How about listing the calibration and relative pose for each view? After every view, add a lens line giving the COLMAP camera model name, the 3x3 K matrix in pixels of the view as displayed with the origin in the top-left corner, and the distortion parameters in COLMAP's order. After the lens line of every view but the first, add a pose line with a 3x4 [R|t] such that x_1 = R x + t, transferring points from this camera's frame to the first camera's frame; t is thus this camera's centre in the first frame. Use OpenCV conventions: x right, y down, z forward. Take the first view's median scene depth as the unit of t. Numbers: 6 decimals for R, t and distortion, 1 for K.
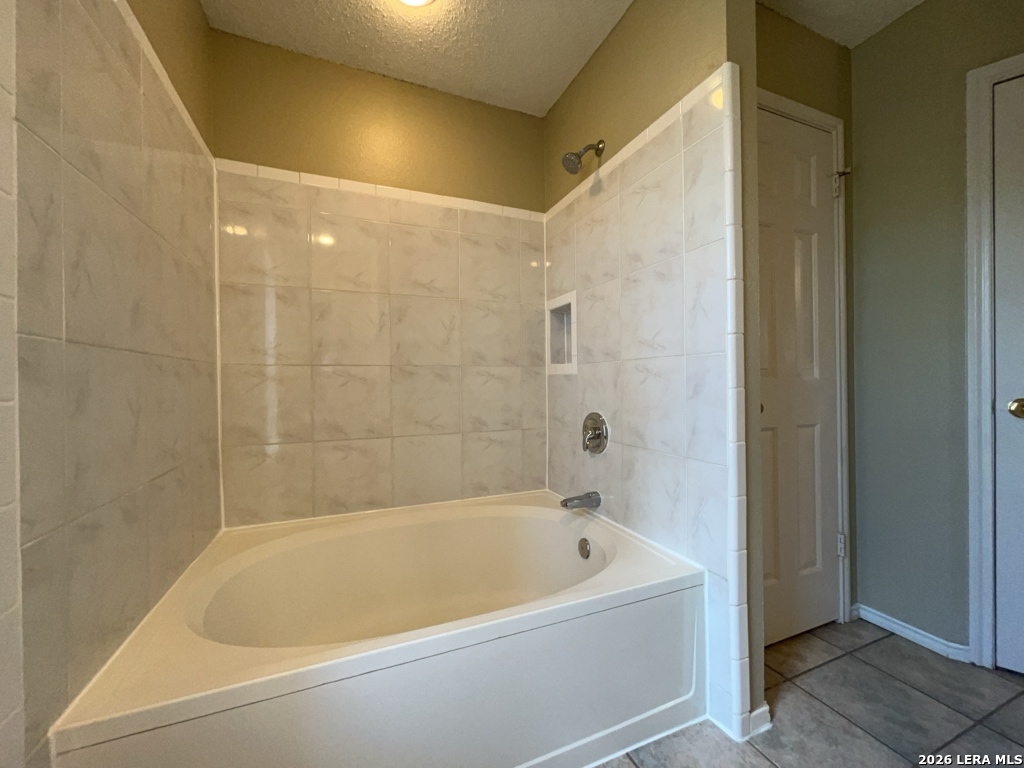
lens RADIAL K [[415.2, 0, 512.5], [0, 415.2, 382.2], [0, 0, 1]] dist [-0.006390, 0.000013]
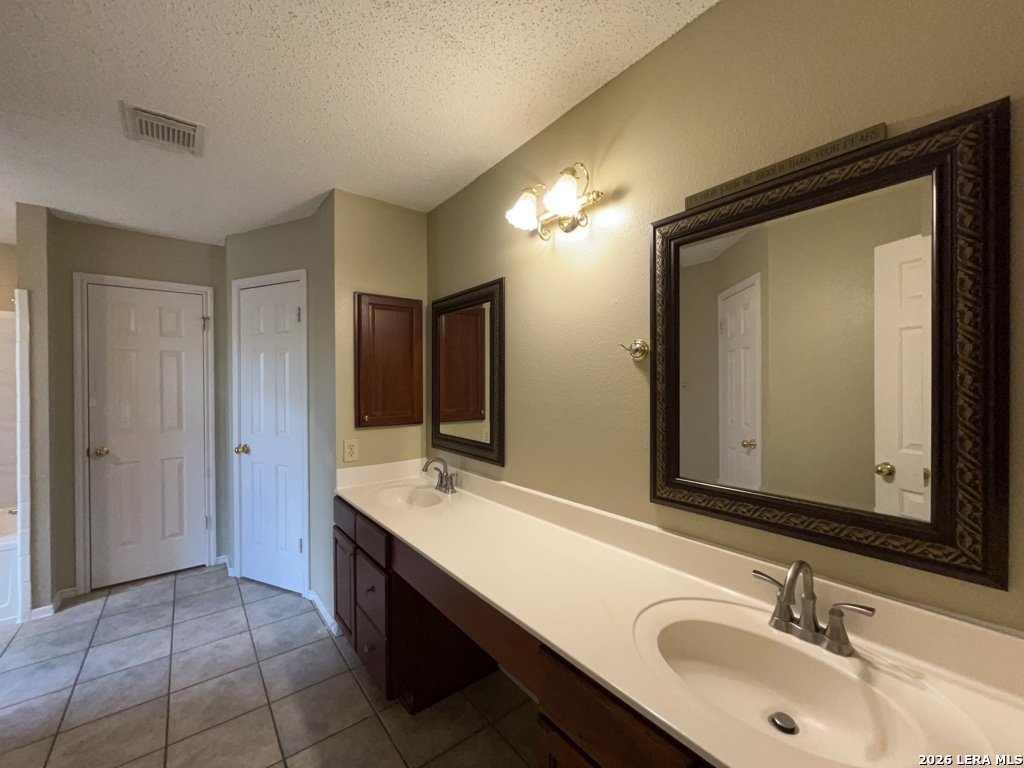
lens RADIAL K [[415.2, 0, 513.2], [0, 415.2, 384.9], [0, 0, 1]] dist [-0.006390, 0.000013]
pose [[0.962221, 0.005767, 0.272207, 1.809625], [-0.003396, 0.999952, -0.009181, -0.226492], [-0.272247, 0.007909, 0.962195, -1.261114]]
